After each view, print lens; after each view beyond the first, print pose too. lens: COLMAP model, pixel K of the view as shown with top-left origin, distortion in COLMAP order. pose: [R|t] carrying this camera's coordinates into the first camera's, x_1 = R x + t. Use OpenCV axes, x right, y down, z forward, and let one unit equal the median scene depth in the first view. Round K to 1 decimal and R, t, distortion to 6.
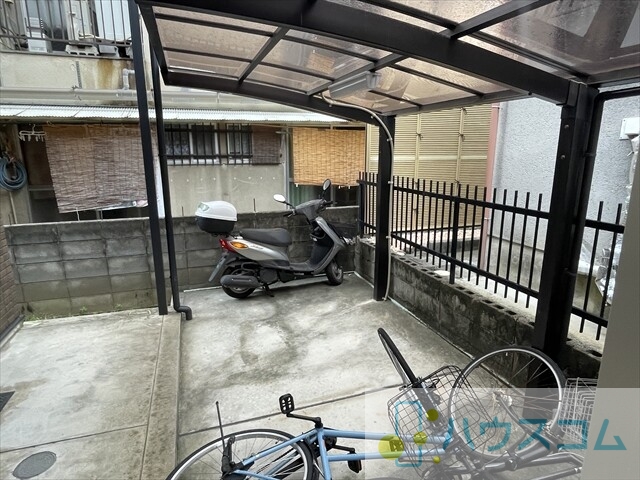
lens RADIAL K [[384.3, 0, 320.4], [0, 384.3, 238.2], [0, 0, 1]] dist [-0.002682, -0.001002]
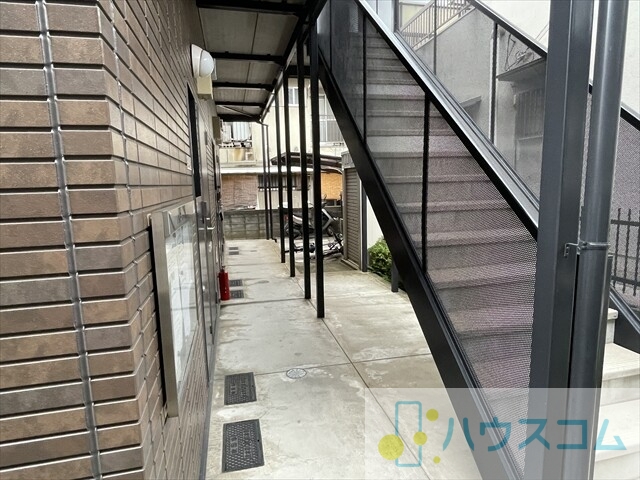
lens RADIAL K [[384.3, 0, 320.2], [0, 384.3, 239.0], [0, 0, 1]] dist [-0.002682, -0.001002]
pose [[0.995667, -0.007698, -0.092670, 0.209454], [0.000067, 0.996626, -0.082073, 0.349377], [0.092989, 0.081712, 0.992309, -1.515912]]
